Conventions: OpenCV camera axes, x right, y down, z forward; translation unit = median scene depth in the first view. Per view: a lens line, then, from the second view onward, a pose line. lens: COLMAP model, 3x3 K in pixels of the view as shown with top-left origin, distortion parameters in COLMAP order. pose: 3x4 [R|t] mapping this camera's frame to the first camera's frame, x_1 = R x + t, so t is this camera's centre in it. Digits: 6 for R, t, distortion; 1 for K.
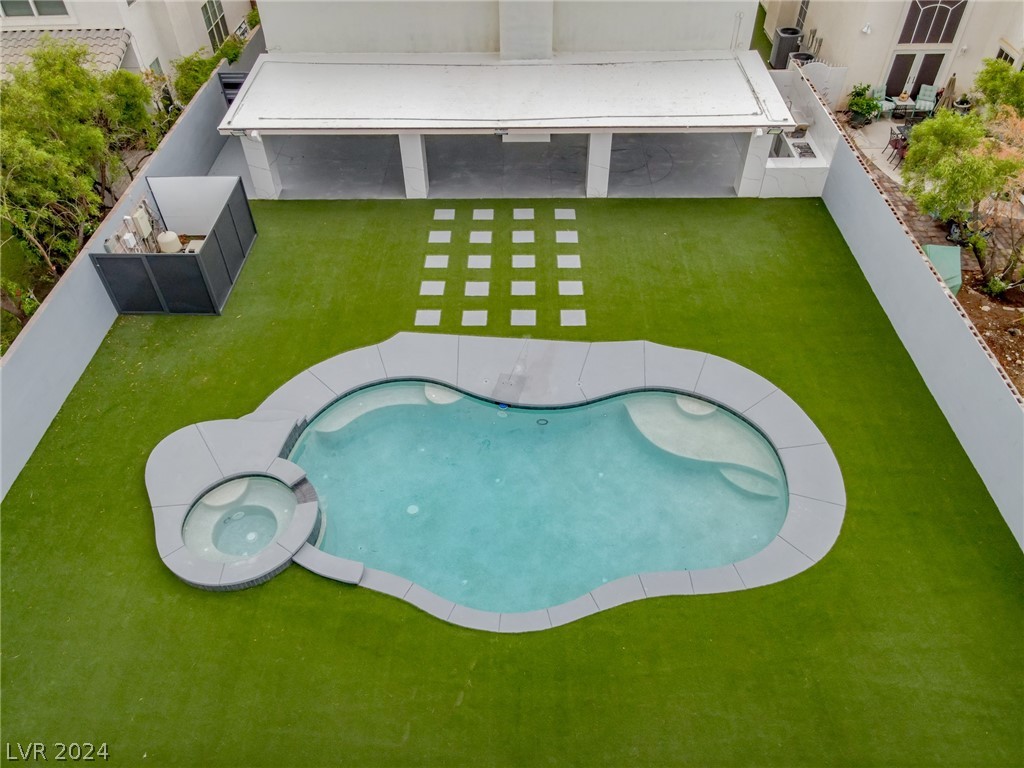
lens RADIAL K [[745.1, 0, 512.0], [0, 745.1, 384.0], [0, 0, 1]] dist [0.014852, 0.000771]
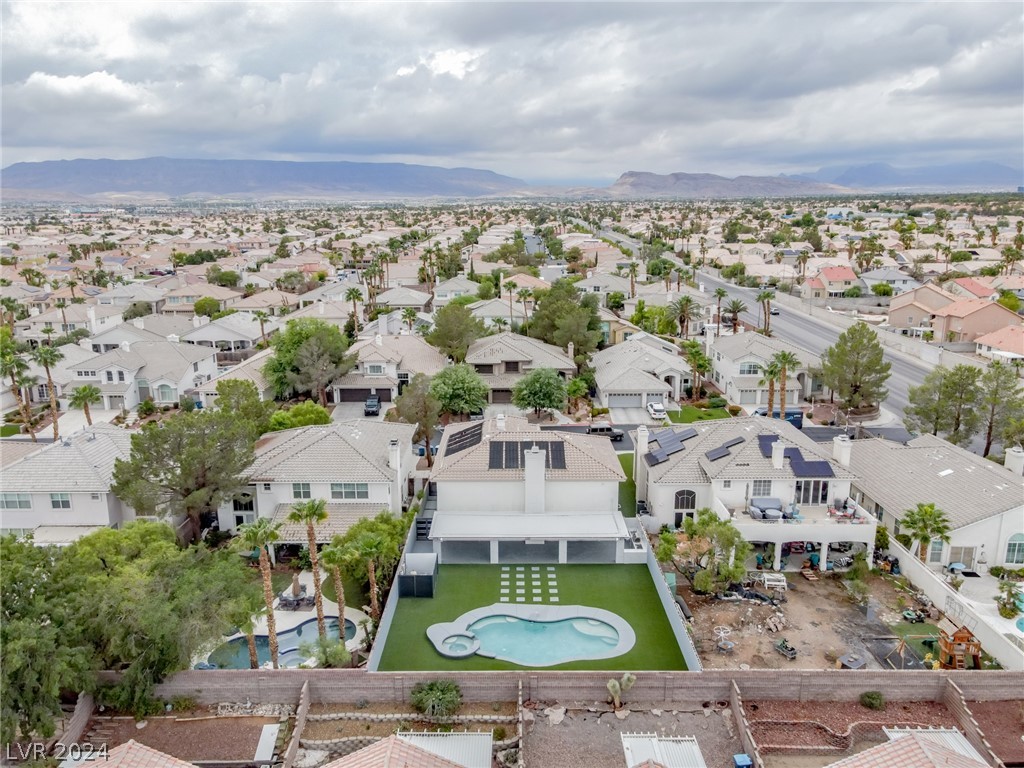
lens RADIAL K [[745.1, 0, 512.0], [0, 745.1, 384.0], [0, 0, 1]] dist [0.014852, 0.000771]
pose [[0.999926, 0.004711, 0.011219, -0.122815], [0.001901, 0.850188, -0.526476, 0.746905], [-0.012018, 0.526459, 0.850116, -1.964351]]
